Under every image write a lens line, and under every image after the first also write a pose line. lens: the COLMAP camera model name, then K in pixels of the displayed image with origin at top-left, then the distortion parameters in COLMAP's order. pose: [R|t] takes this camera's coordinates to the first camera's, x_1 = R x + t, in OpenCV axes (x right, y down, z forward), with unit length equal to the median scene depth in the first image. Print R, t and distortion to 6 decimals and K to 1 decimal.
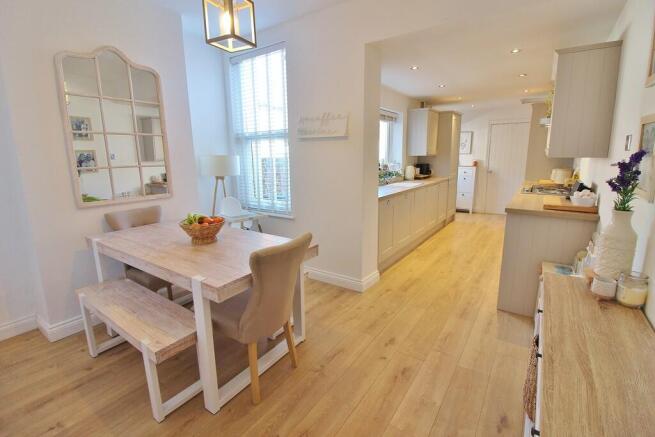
lens RADIAL K [[303.5, 0, 327.9], [0, 303.5, 212.2], [0, 0, 1]] dist [0.001135, -0.016398]
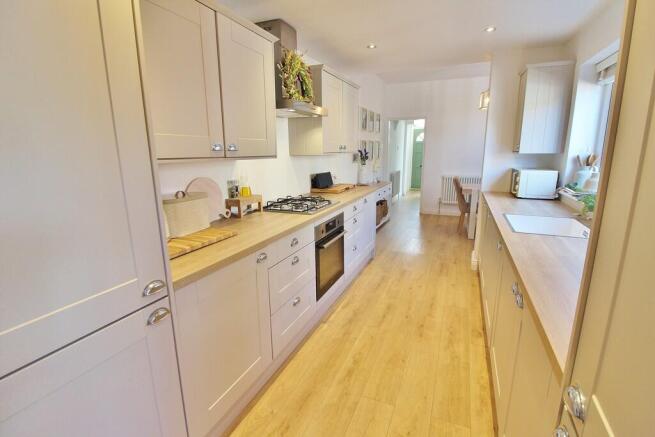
lens RADIAL K [[303.5, 0, 327.9], [0, 303.5, 212.2], [0, 0, 1]] dist [0.001135, -0.016398]
pose [[-0.979822, 0.063020, -0.189674, 0.542706], [-0.013997, 0.925024, 0.379650, -0.226842], [0.199379, 0.374645, -0.905477, 1.143581]]
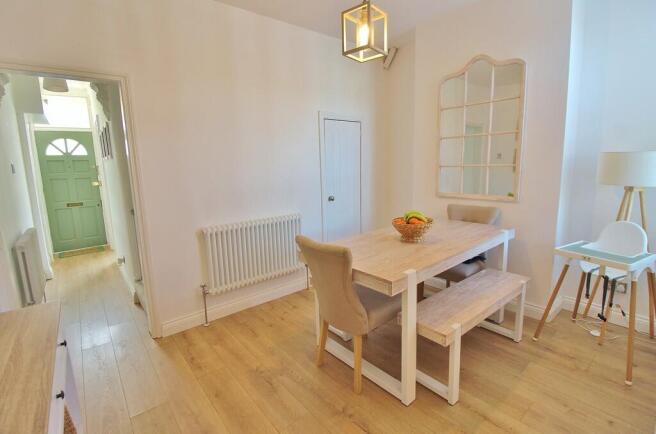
lens RADIAL K [[307.0, 0, 329.7], [0, 307.0, 210.9], [0, 0, 1]] dist [-0.019949, -0.000490]
pose [[-0.266497, 0.166353, -0.949371, 0.267084], [-0.146295, 0.966599, 0.210438, -0.074551], [0.952668, 0.194969, -0.233259, 0.400979]]
